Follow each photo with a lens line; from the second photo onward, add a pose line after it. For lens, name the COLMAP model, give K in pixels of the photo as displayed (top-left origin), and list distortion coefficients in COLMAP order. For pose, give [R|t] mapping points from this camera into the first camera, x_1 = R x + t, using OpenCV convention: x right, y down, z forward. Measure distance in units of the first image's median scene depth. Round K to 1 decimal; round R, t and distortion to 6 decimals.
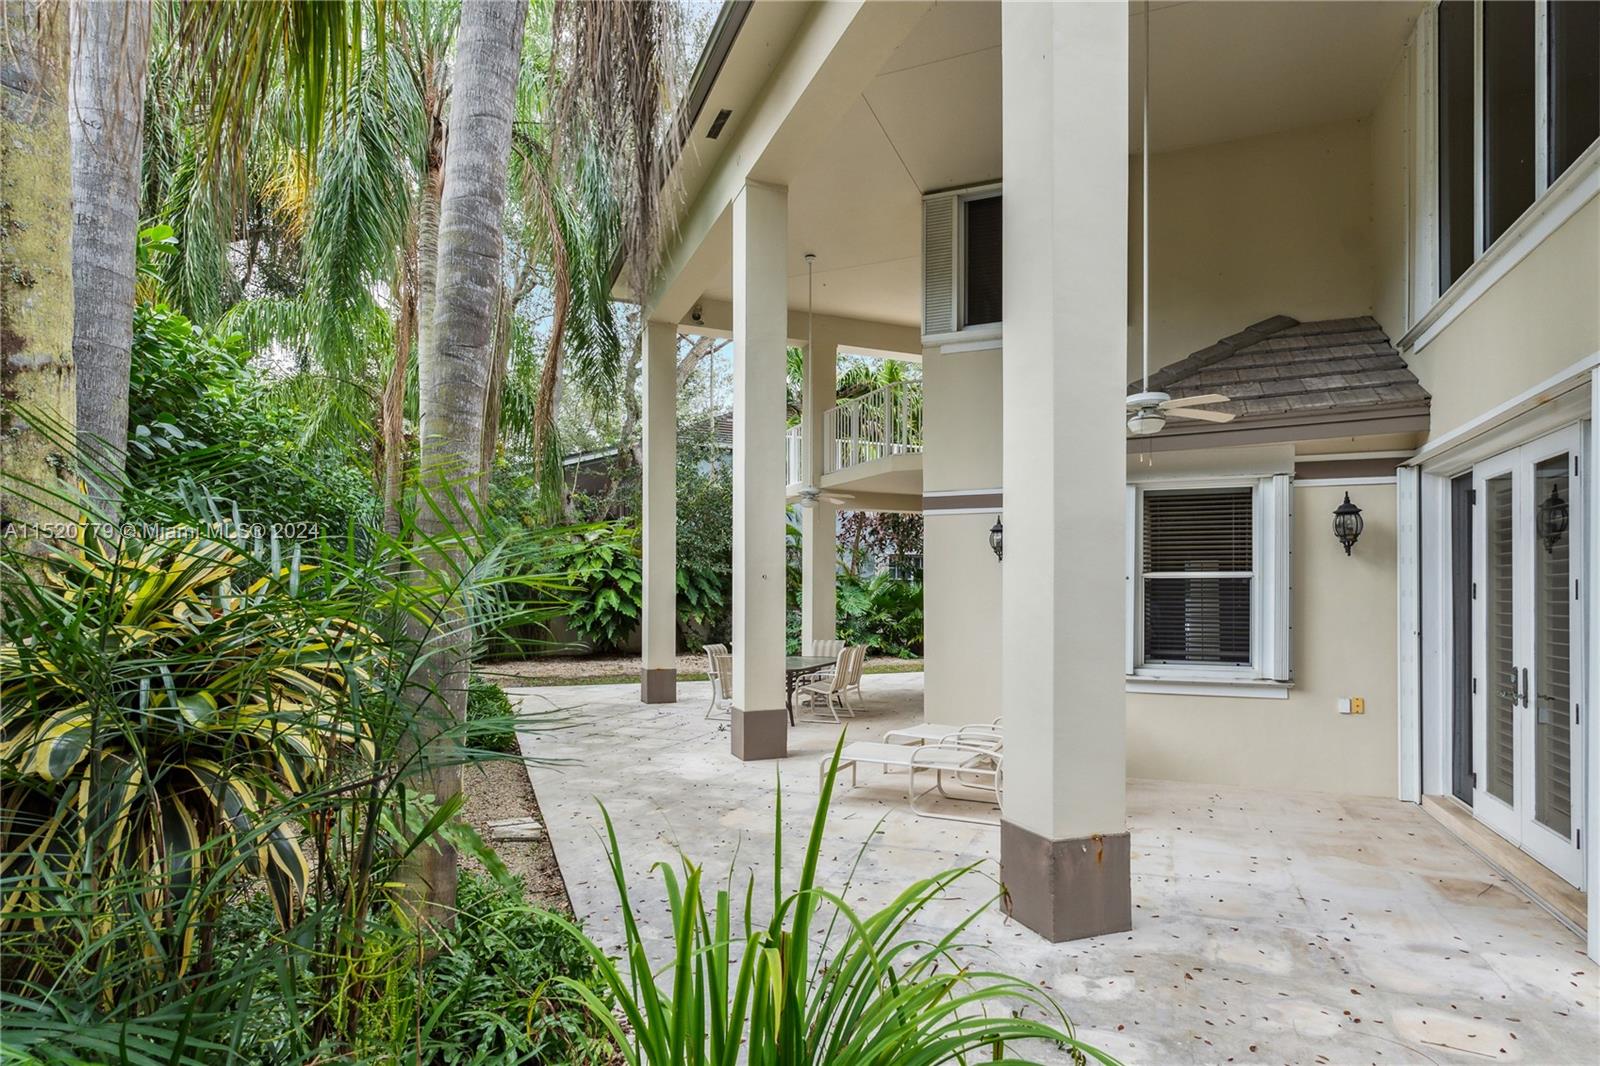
lens RADIAL K [[863.1, 0, 813.5], [0, 863.1, 596.9], [0, 0, 1]] dist [0.012060, -0.001317]
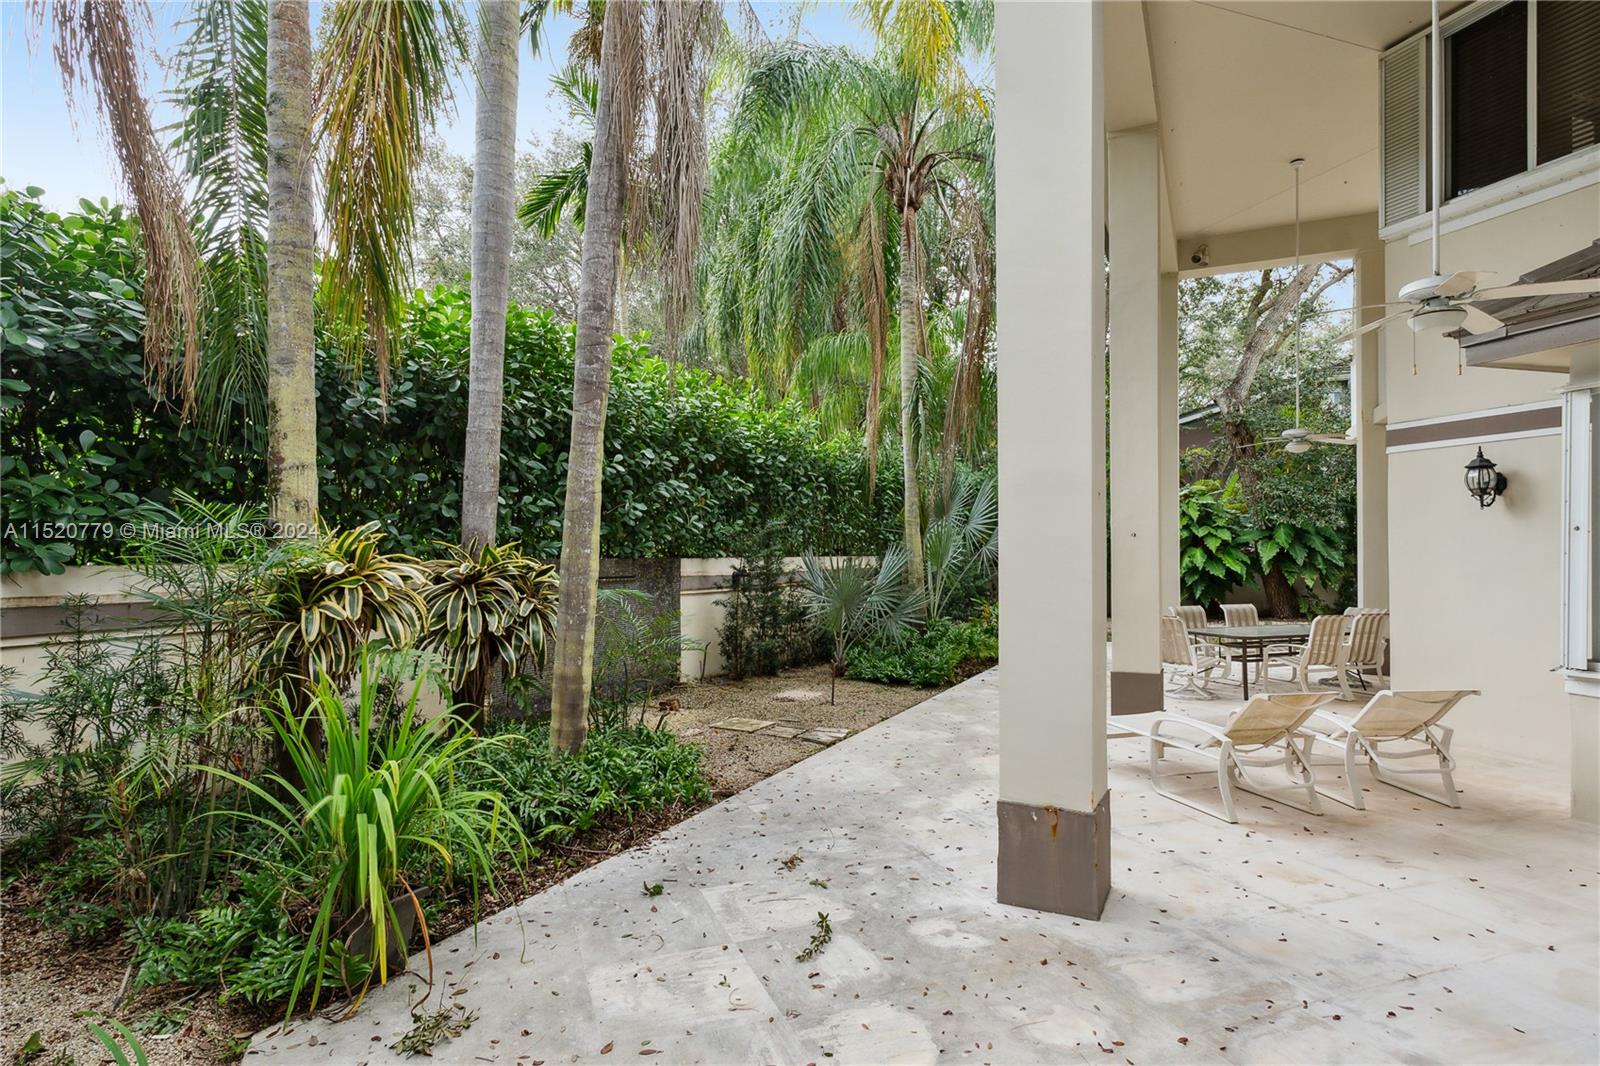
lens RADIAL K [[863.1, 0, 804.0], [0, 863.1, 548.7], [0, 0, 1]] dist [0.012060, -0.001317]
pose [[0.676364, -0.002524, -0.736563, 0.177739], [-0.003464, 0.999972, -0.006607, 0.000318], [0.736559, 0.007020, 0.676337, 0.033450]]
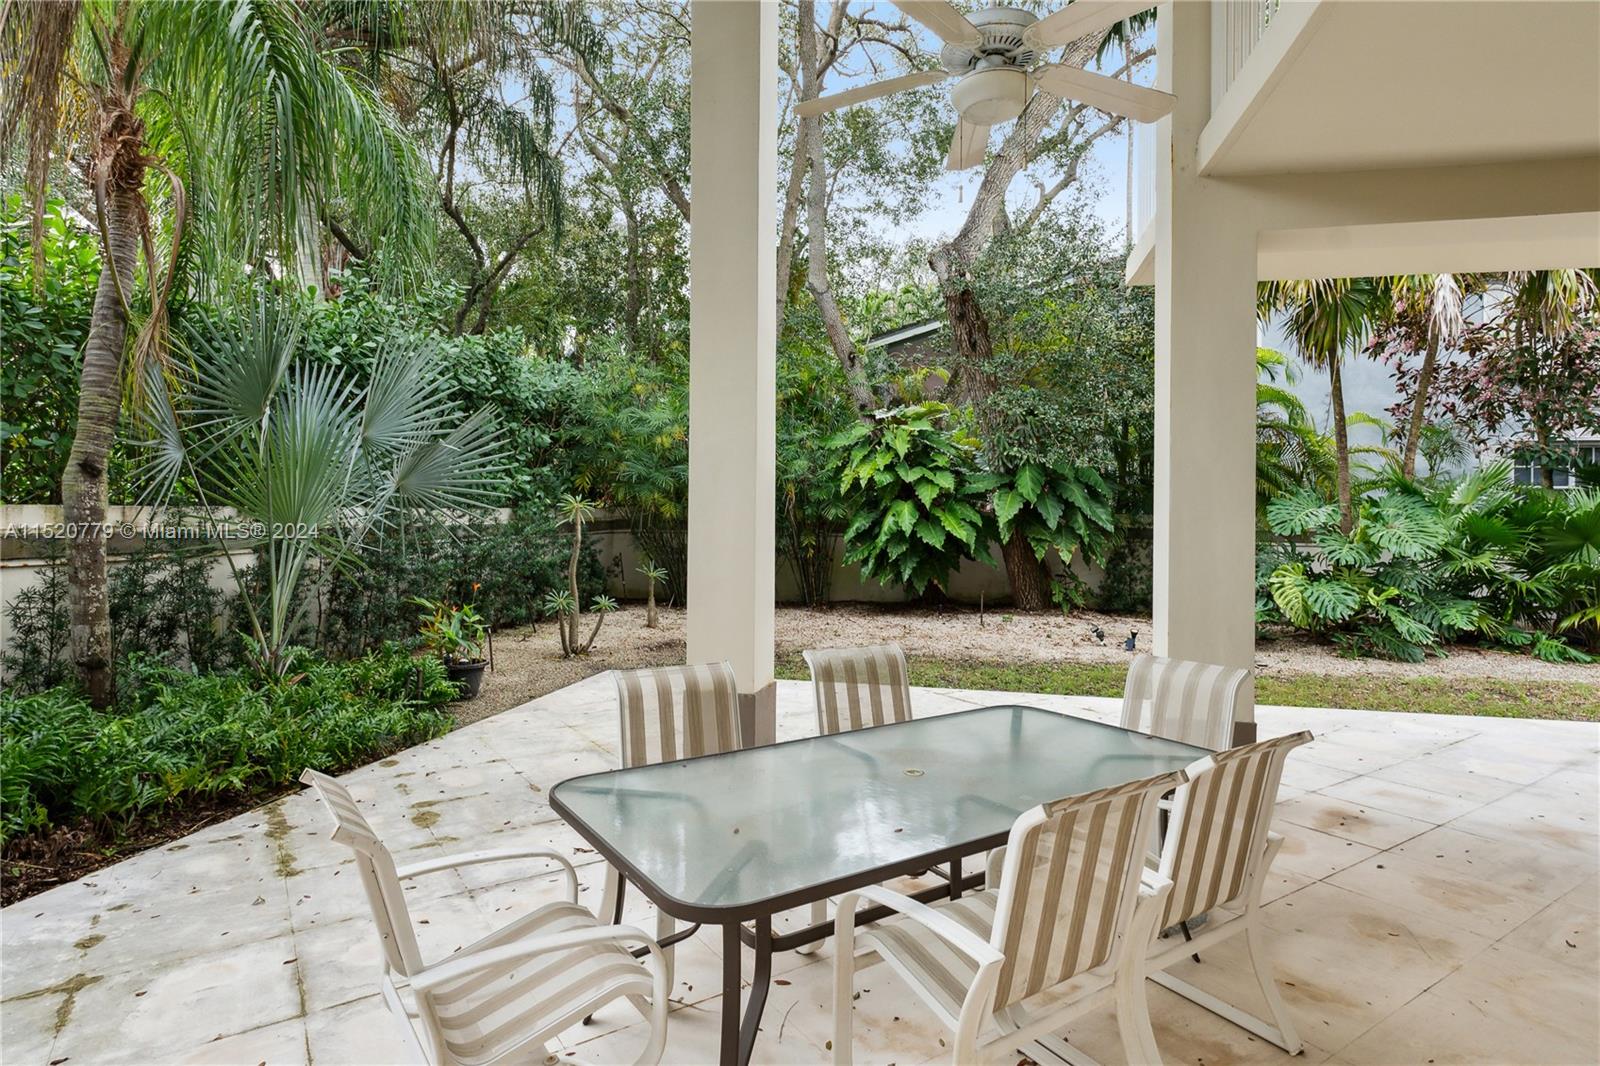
lens RADIAL K [[863.1, 0, 807.8], [0, 863.1, 523.1], [0, 0, 1]] dist [0.012060, -0.001317]
pose [[0.823967, 0.010721, -0.566536, 0.050071], [-0.013071, 0.999915, -0.000088, 0.008141], [0.566486, 0.007478, 0.824037, 0.472126]]
